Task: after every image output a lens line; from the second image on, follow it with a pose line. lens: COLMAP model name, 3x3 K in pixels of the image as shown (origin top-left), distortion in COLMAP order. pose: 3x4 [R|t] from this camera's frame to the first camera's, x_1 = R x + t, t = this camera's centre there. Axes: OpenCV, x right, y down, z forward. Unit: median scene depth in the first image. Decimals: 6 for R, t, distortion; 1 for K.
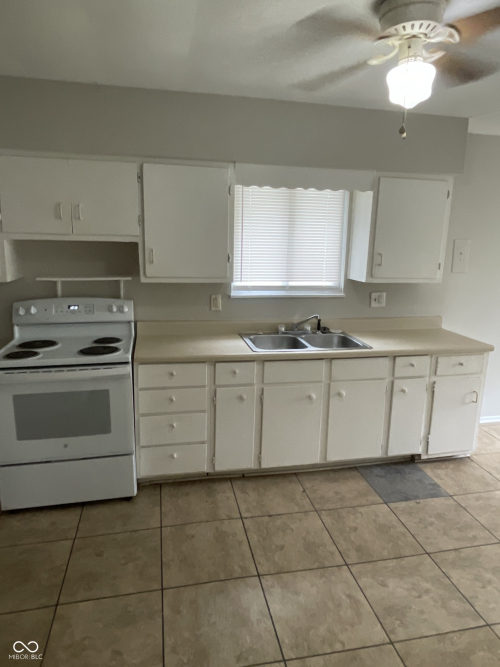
lens RADIAL K [[446.2, 0, 250.9], [0, 446.2, 333.1], [0, 0, 1]] dist [-0.004544, 0.004106]
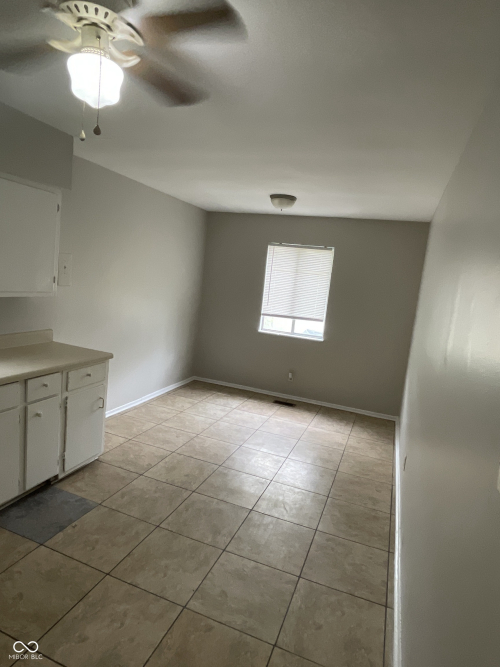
lens RADIAL K [[400.0, 0, 249.3], [0, 400.0, 333.2], [0, 0, 1]] dist [-0.003133, 0.004576]
pose [[0.542220, -0.086925, 0.835728, -0.096051], [0.091691, 0.994816, 0.043983, -0.034280], [-0.835218, 0.052781, 0.547380, 0.175206]]
